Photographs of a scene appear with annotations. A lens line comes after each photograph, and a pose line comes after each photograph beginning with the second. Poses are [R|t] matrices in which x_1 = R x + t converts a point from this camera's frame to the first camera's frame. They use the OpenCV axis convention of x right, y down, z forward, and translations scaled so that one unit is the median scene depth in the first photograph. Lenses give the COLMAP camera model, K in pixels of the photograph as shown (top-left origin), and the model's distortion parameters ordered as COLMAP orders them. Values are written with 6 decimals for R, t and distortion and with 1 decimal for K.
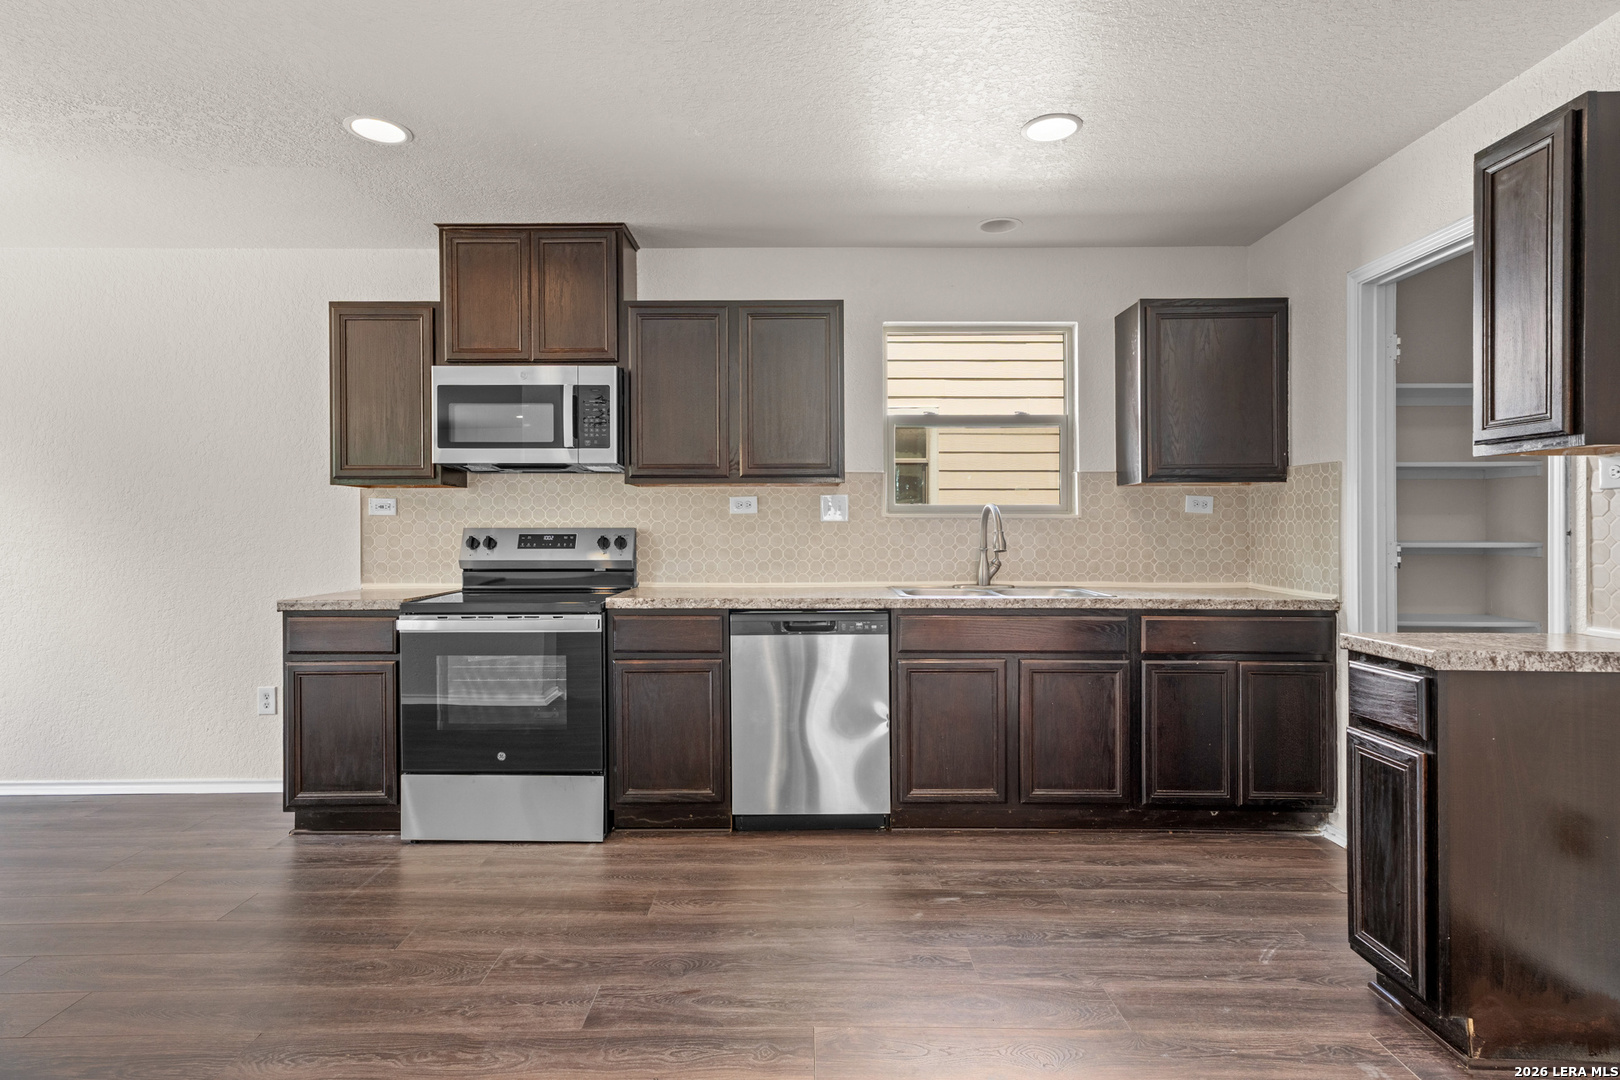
lens RADIAL K [[842.7, 0, 803.0], [0, 842.7, 529.9], [0, 0, 1]] dist [0.009230, 0.001809]
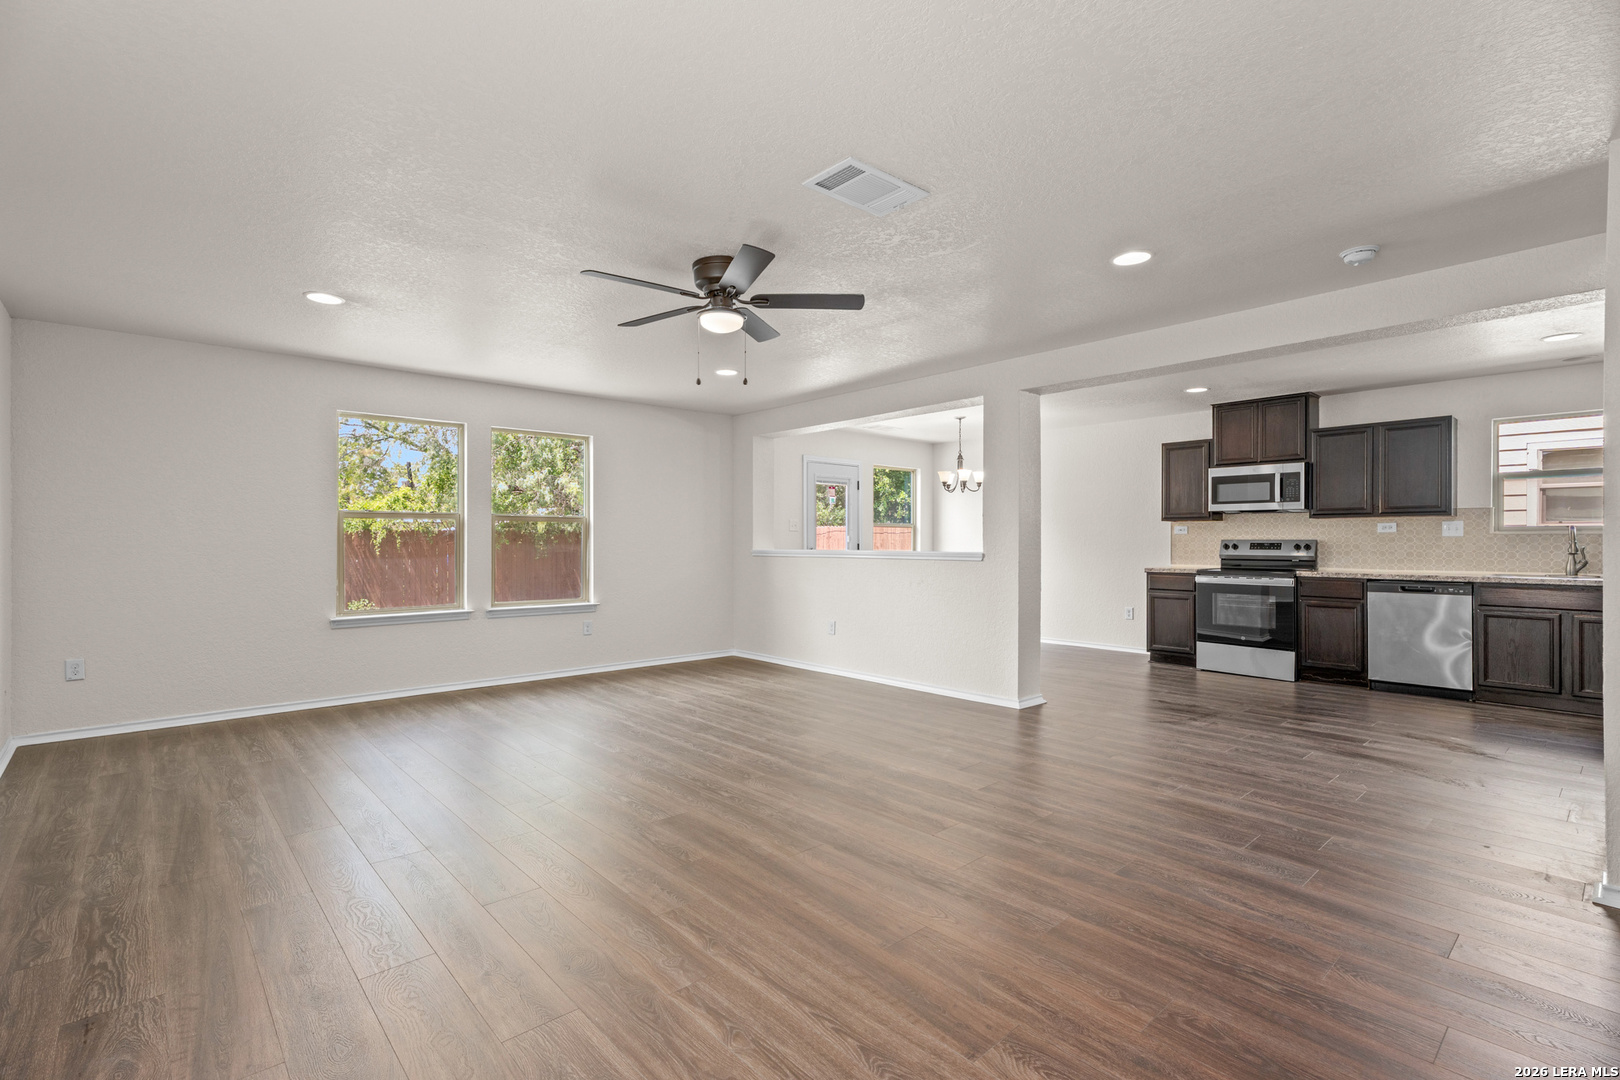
lens RADIAL K [[747.1, 0, 810.0], [0, 747.1, 540.0], [0, 0, 1]] dist [0.019498, -0.000197]
pose [[0.674592, 0.002466, -0.738187, 0.328003], [-0.008461, 0.999955, -0.004392, 0.017325], [0.738143, 0.009208, 0.674582, -1.149049]]
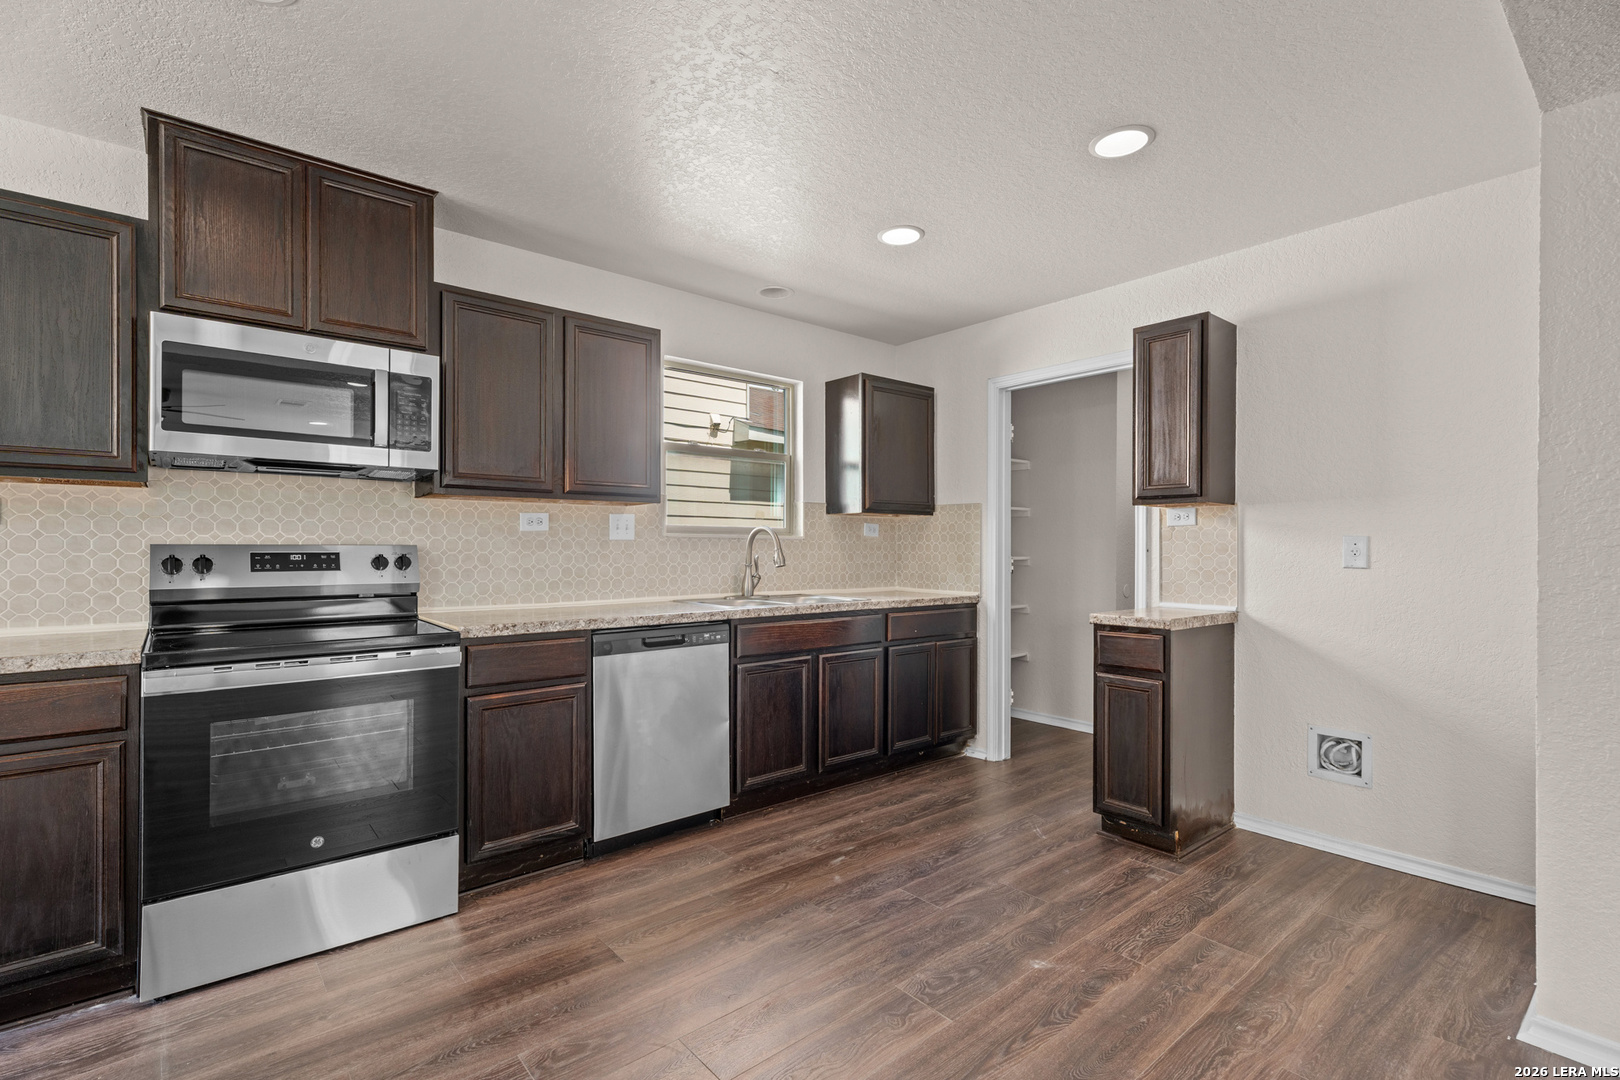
lens RADIAL K [[738.2, 0, 802.8], [0, 738.2, 545.6], [0, 0, 1]] dist [0.005096, 0.000320]
pose [[0.766024, 0.004777, 0.642794, -0.413479], [-0.000751, 0.999978, -0.006537, 0.002895], [-0.642812, 0.004525, 0.766011, 0.182558]]
